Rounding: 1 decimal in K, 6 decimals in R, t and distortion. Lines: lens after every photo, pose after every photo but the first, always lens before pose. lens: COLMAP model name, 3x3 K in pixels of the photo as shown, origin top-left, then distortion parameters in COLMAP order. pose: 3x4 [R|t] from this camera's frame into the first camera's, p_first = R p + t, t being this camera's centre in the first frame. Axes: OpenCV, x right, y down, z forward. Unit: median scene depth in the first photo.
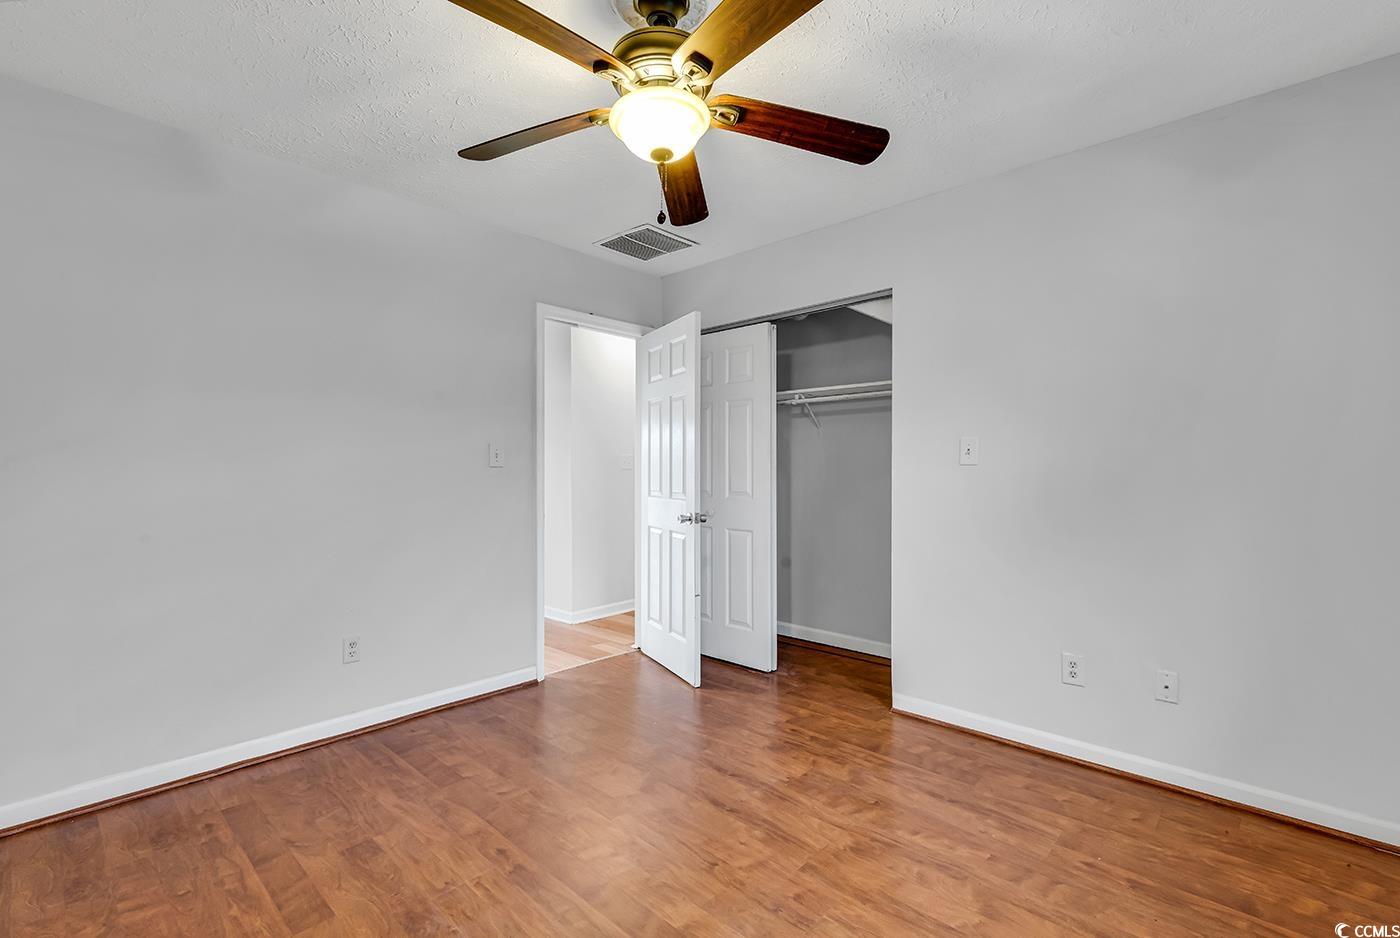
lens RADIAL K [[634.3, 0, 699.4], [0, 634.3, 466.1], [0, 0, 1]] dist [0.011071, -0.002158]
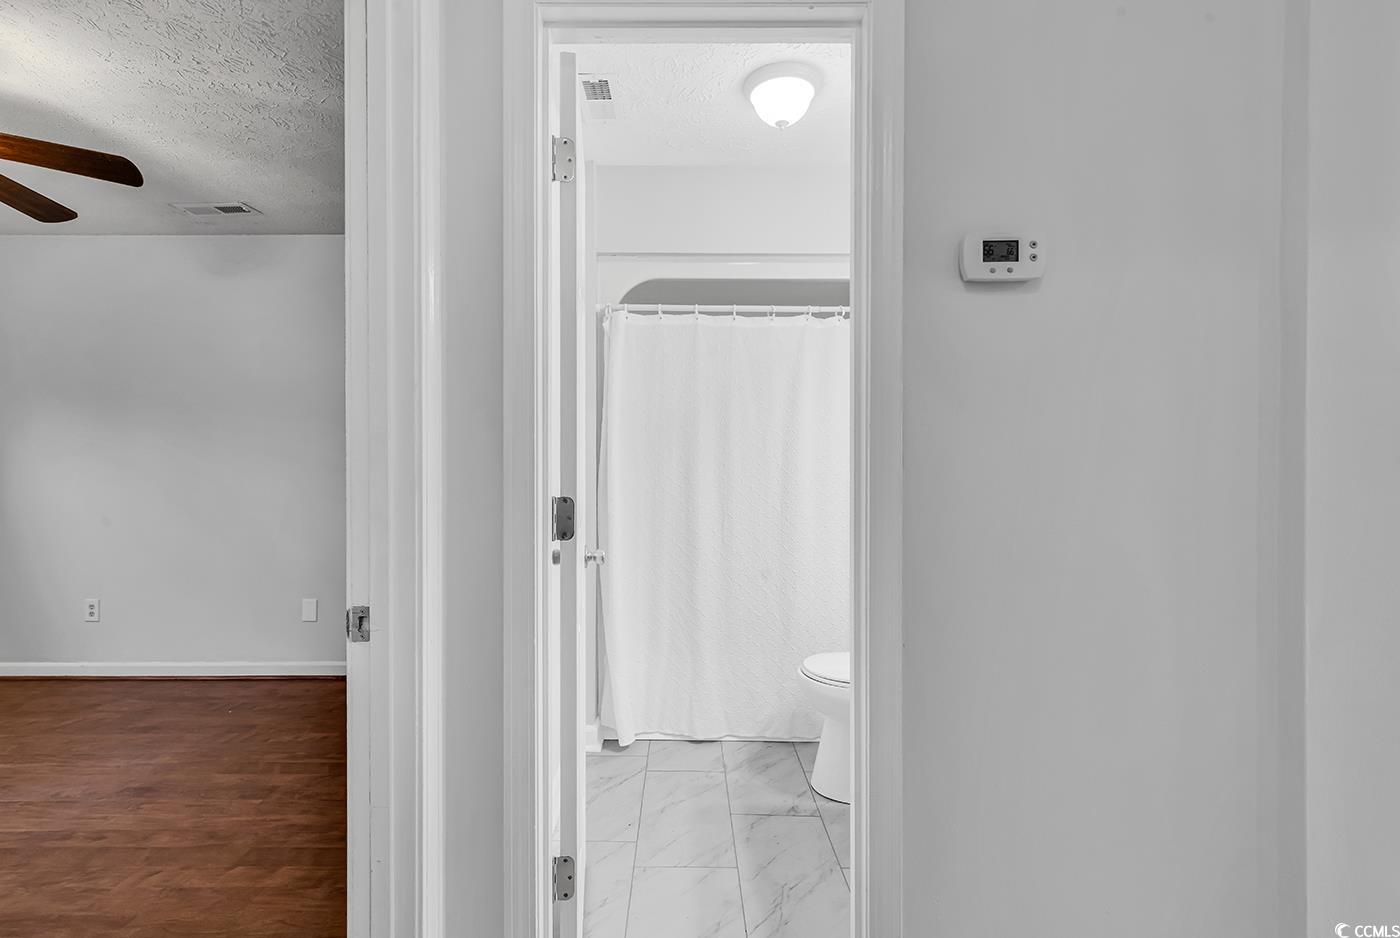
lens RADIAL K [[661.0, 0, 674.5], [0, 661.0, 466.4], [0, 0, 1]] dist [0.002389, -0.000275]
pose [[-0.732156, 0.005605, -0.681114, -0.218030], [0.003763, 0.999984, 0.004184, 0.003816], [0.681127, 0.000500, -0.732165, 1.978699]]
